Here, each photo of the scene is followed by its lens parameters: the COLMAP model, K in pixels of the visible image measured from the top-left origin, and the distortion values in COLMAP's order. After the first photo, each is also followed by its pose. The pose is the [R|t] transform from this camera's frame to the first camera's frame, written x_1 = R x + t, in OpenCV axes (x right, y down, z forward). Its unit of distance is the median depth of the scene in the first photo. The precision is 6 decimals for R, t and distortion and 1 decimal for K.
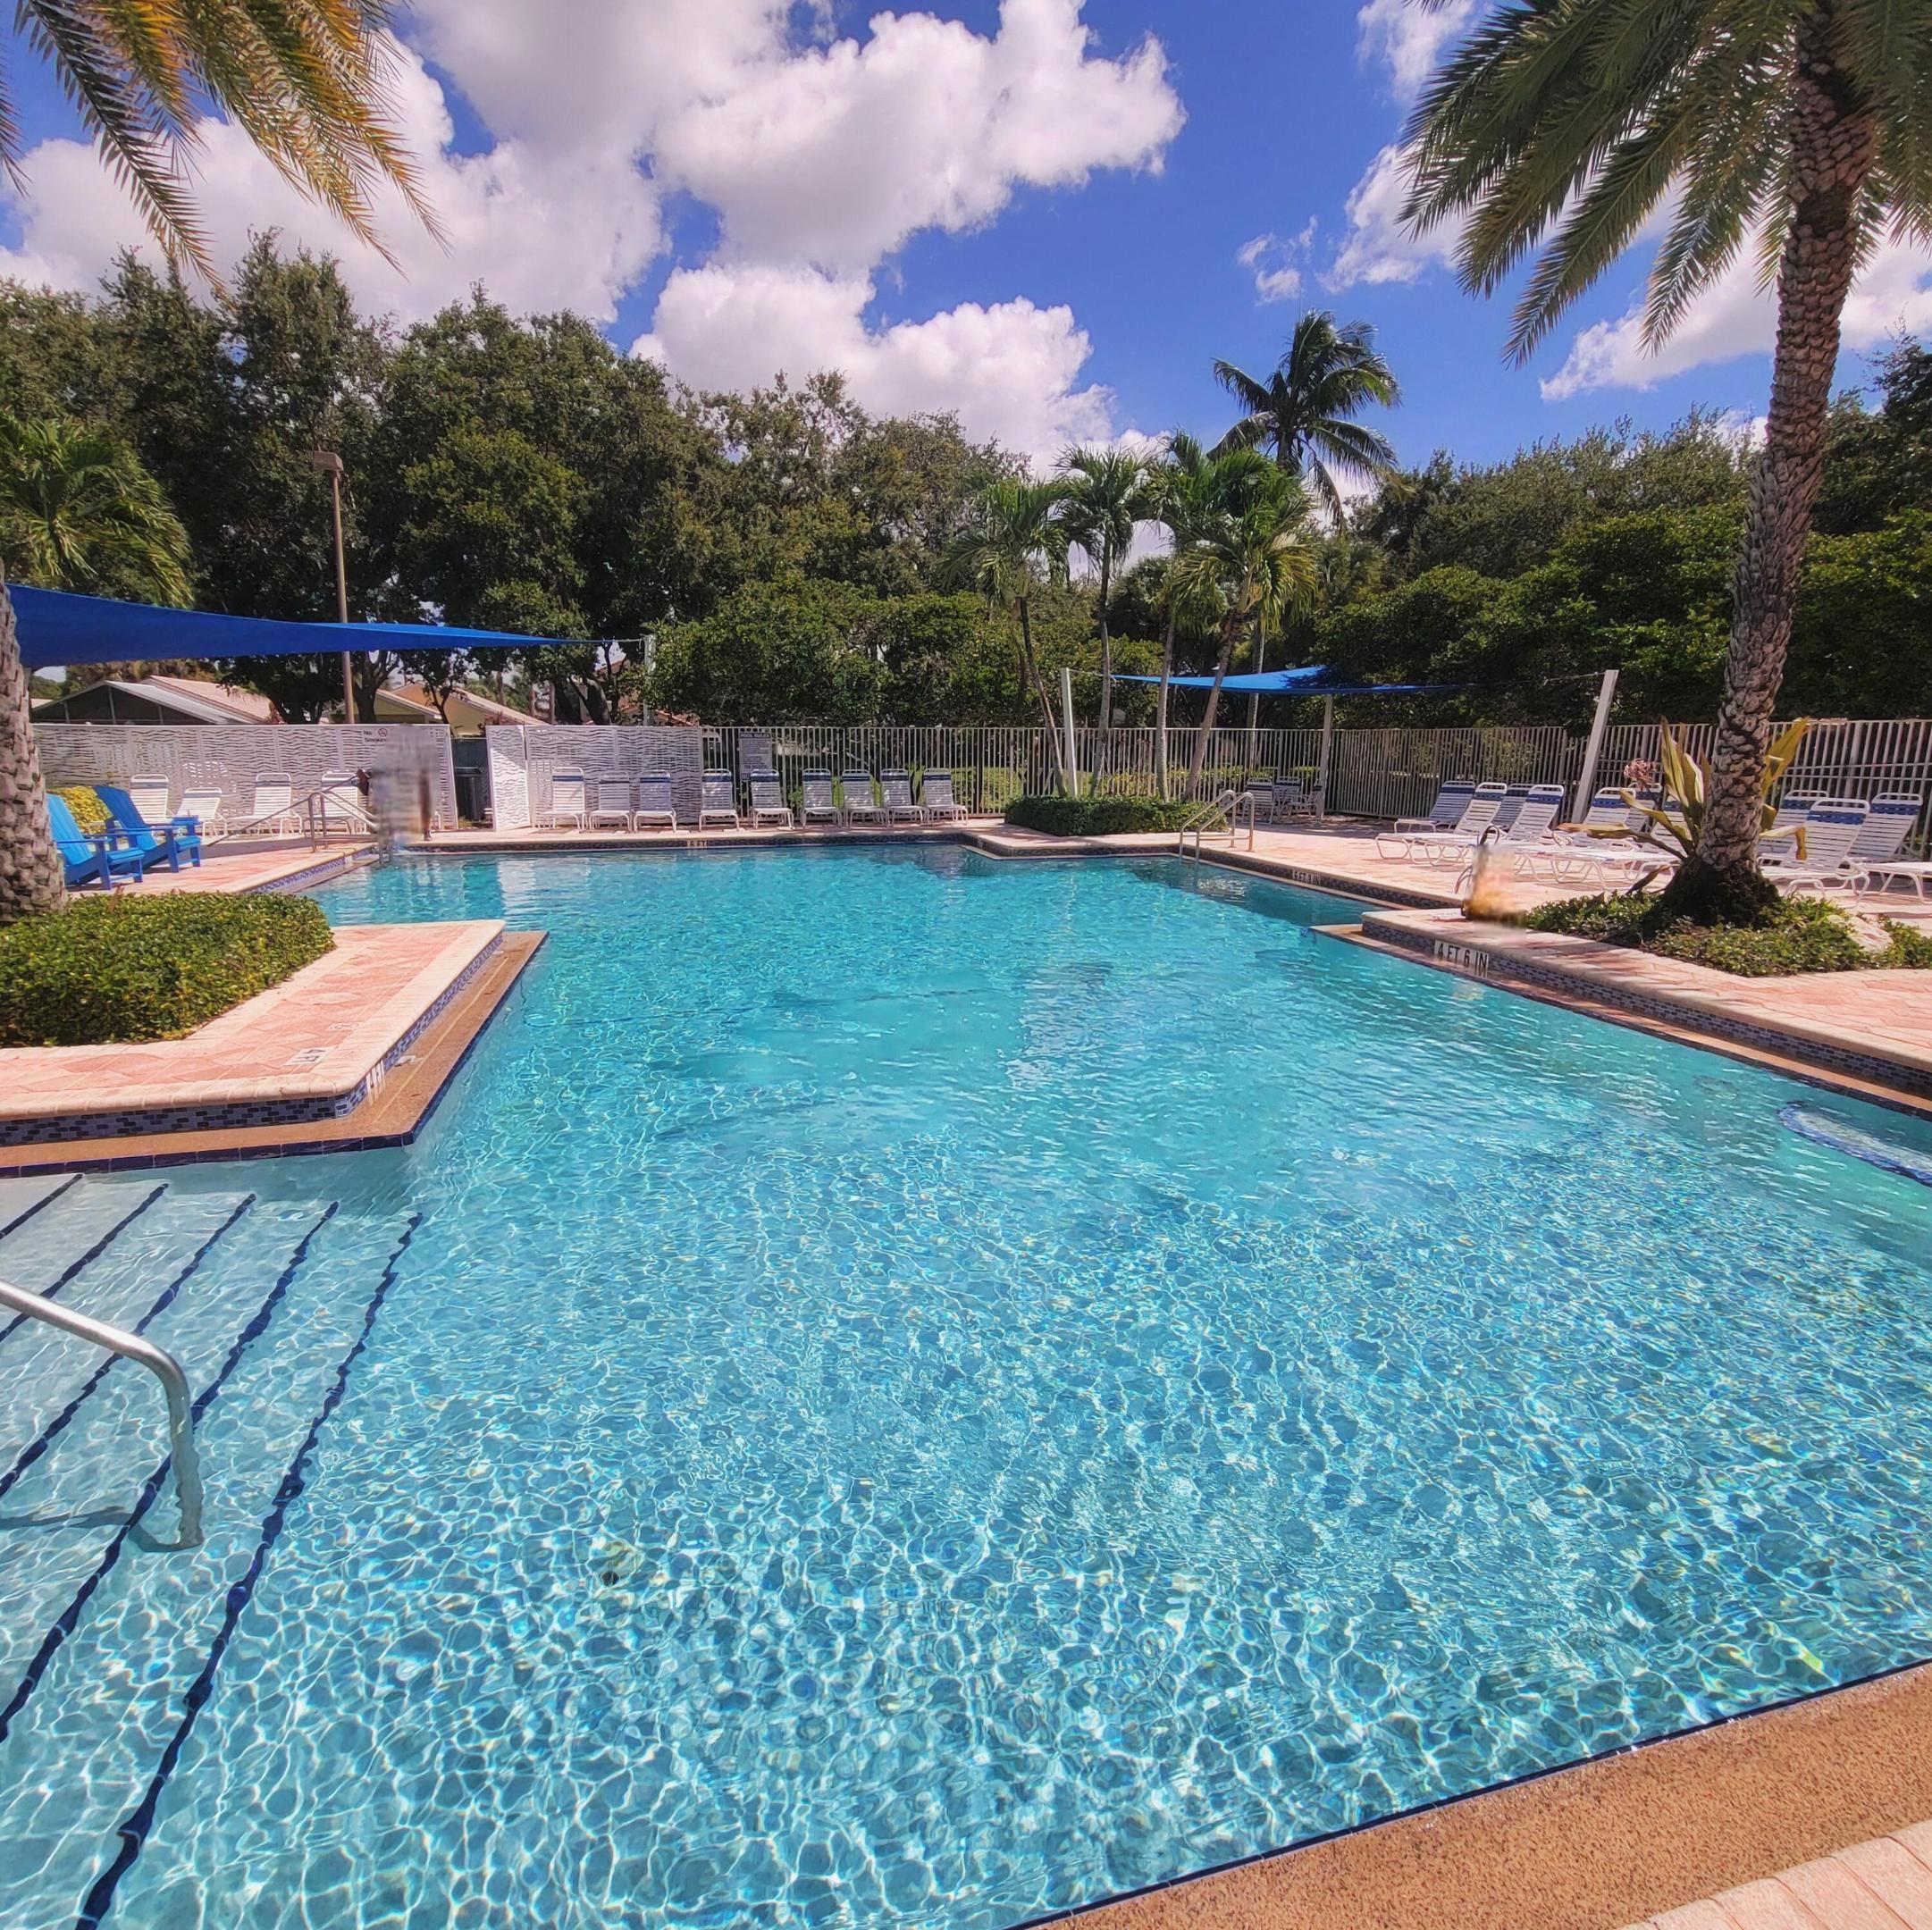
lens RADIAL K [[1062.7, 0, 966.1], [0, 1062.7, 965.6], [0, 0, 1]] dist [0.001328, 0.000128]
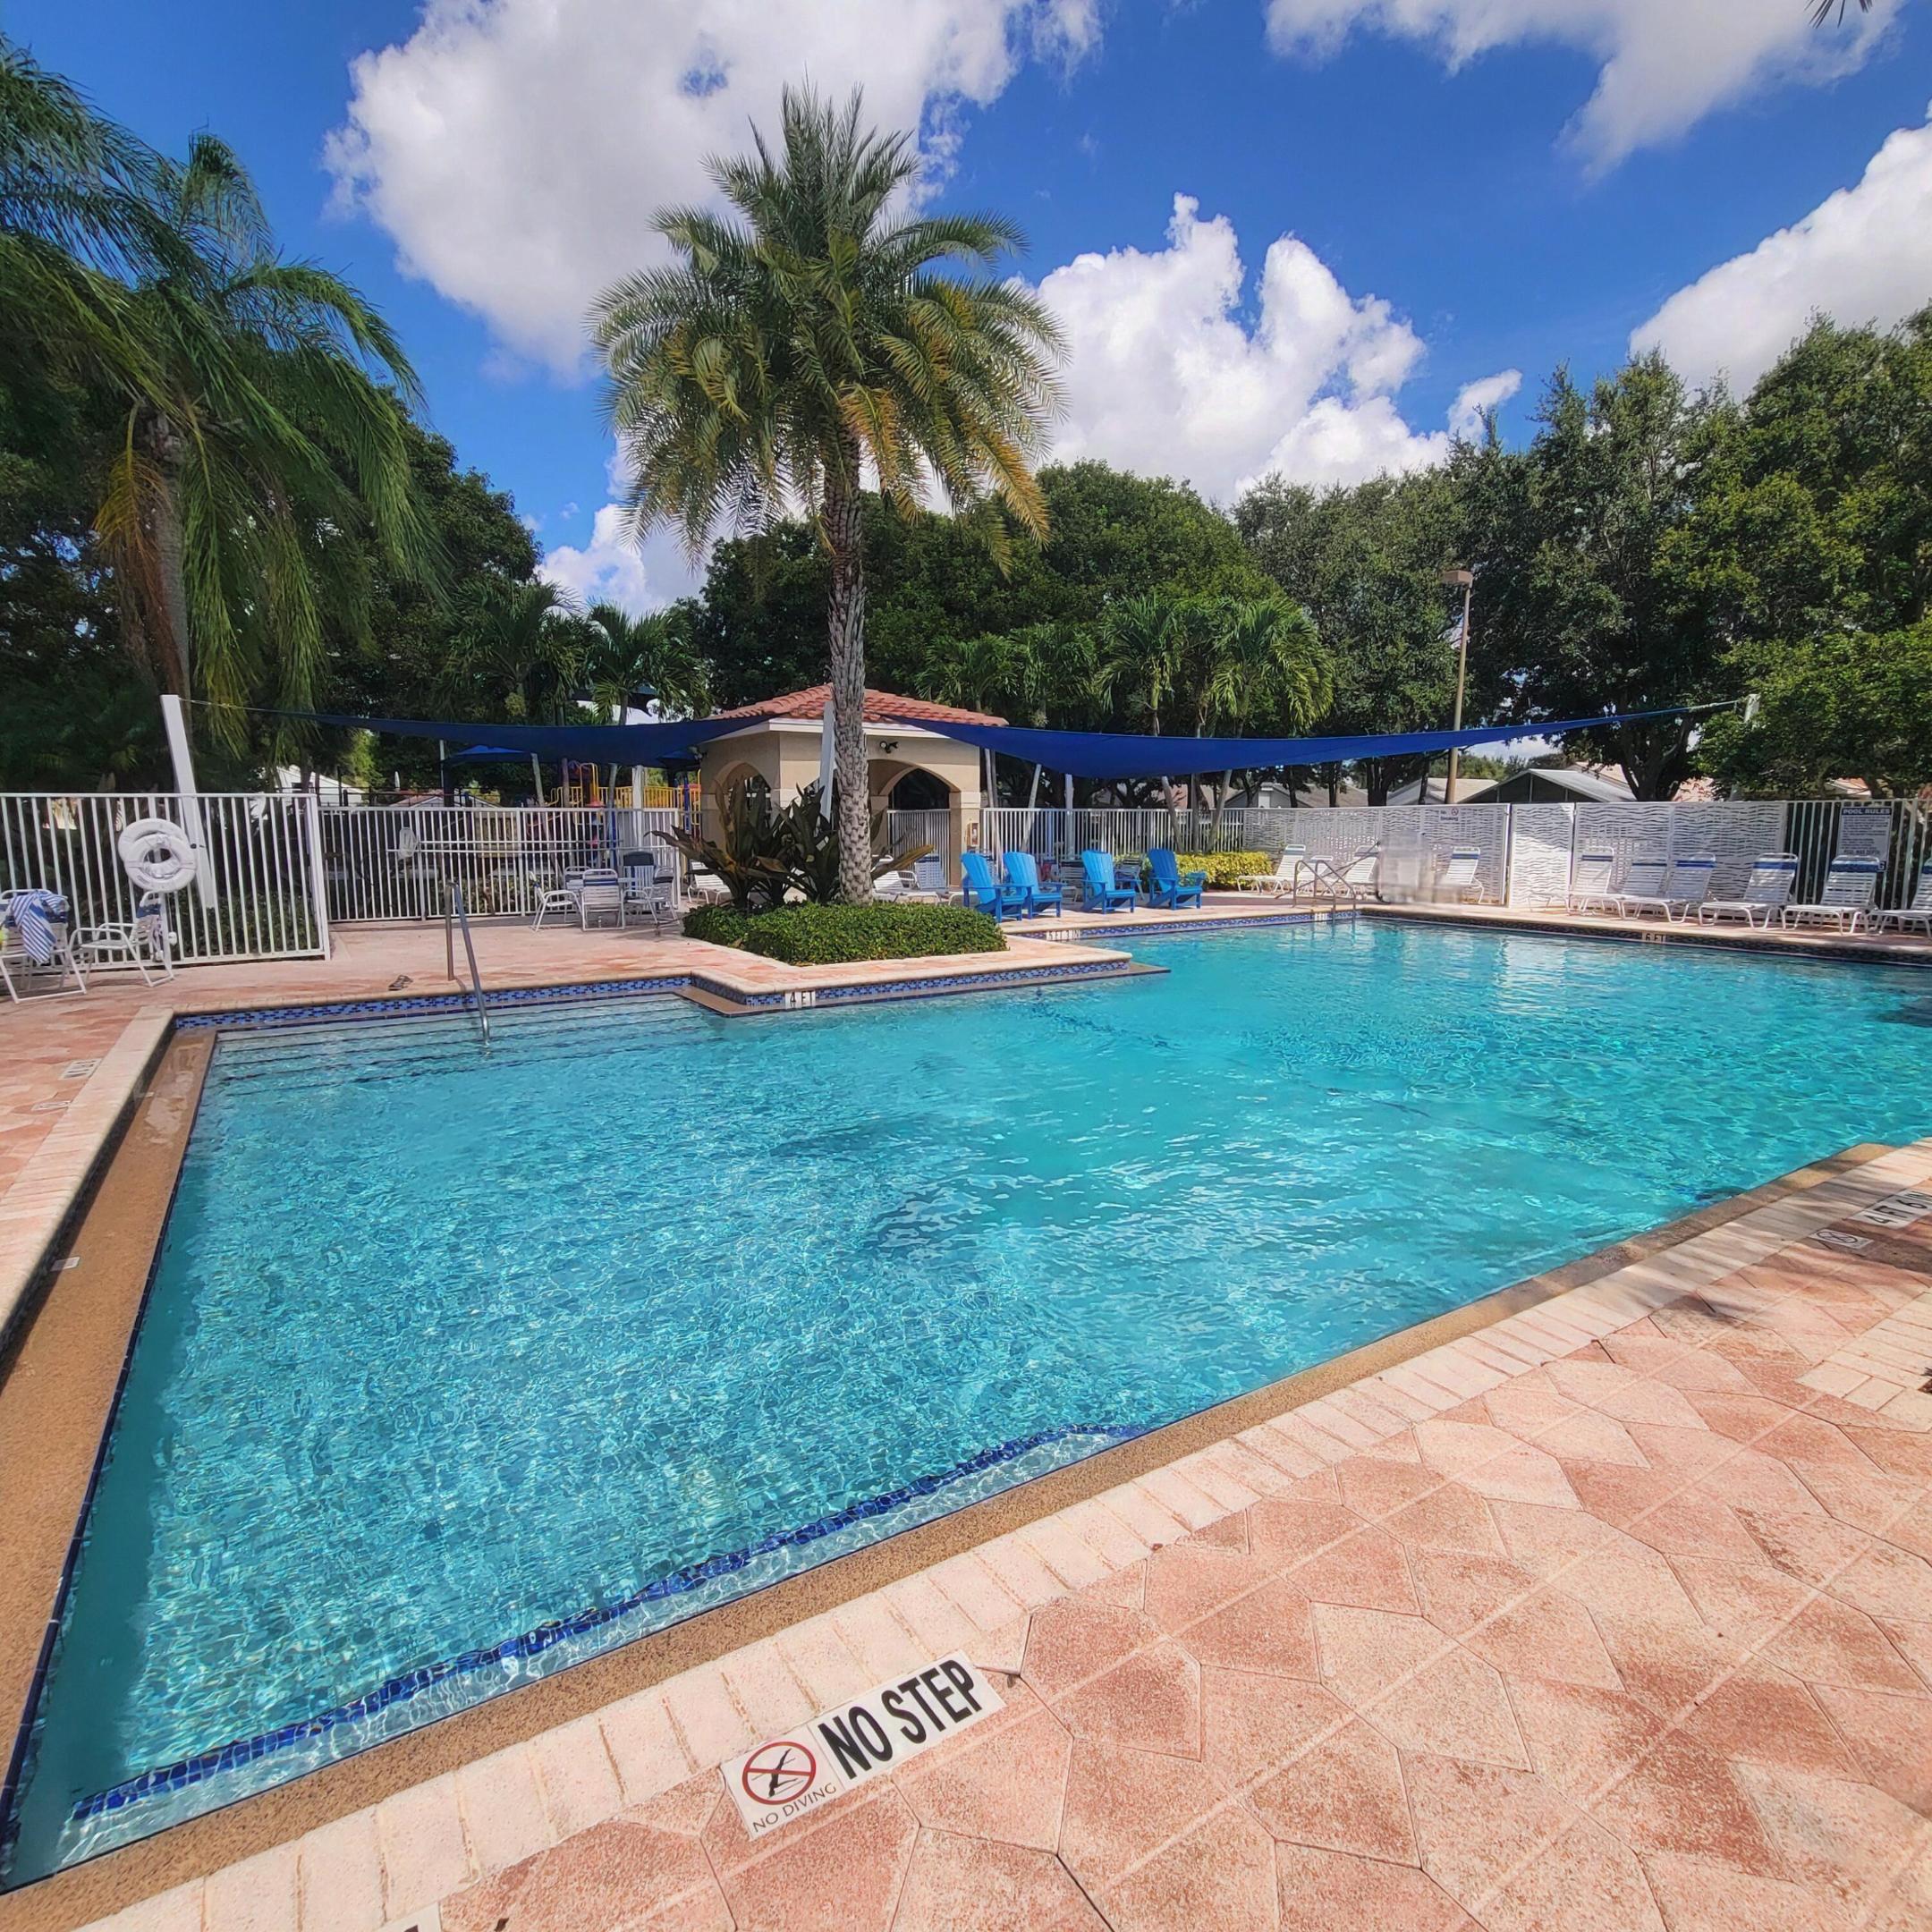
lens RADIAL K [[1062.7, 0, 964.8], [0, 1062.7, 964.3], [0, 0, 1]] dist [0.001328, 0.000128]
pose [[0.299701, 0.119971, -0.946460, 0.345463], [-0.195317, 0.978765, 0.062218, -0.034807], [0.933826, 0.166213, 0.316770, 0.197725]]
